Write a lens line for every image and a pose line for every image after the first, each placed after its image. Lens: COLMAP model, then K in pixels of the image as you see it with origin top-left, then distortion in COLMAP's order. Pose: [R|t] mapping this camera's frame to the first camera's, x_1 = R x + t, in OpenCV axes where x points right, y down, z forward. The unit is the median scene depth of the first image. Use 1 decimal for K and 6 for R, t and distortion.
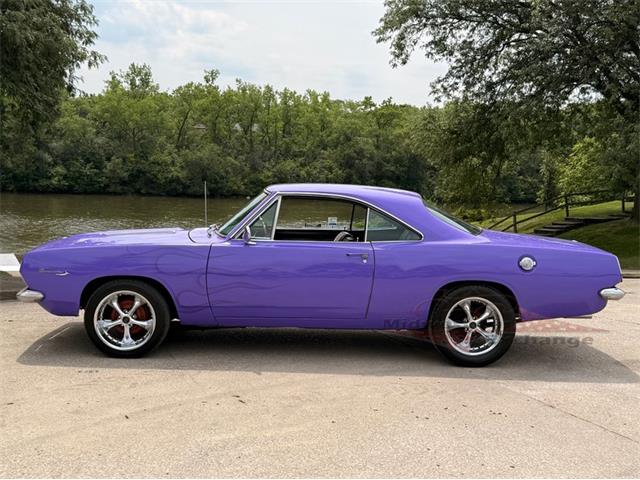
lens RADIAL K [[842.5, 0, 310.2], [0, 842.5, 240.8], [0, 0, 1]] dist [0.147855, -0.053259]
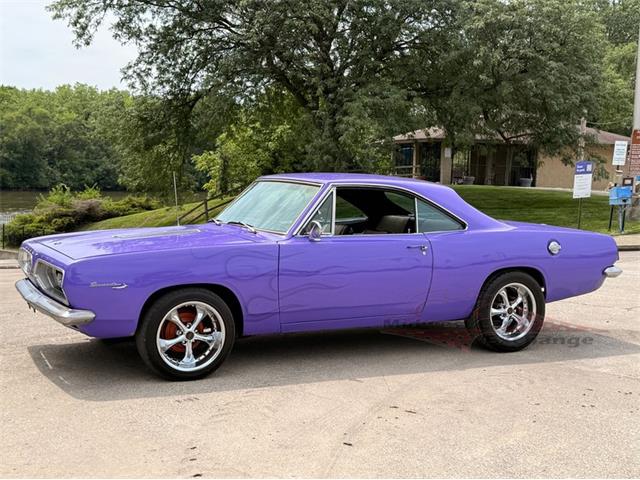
lens RADIAL K [[842.5, 0, 310.2], [0, 842.5, 240.8], [0, 0, 1]] dist [0.147855, -0.053259]
pose [[0.898558, -0.042964, 0.436747, -0.470482], [0.036698, 0.999067, 0.022779, -0.016833], [-0.437318, -0.004440, 0.899296, 0.180176]]
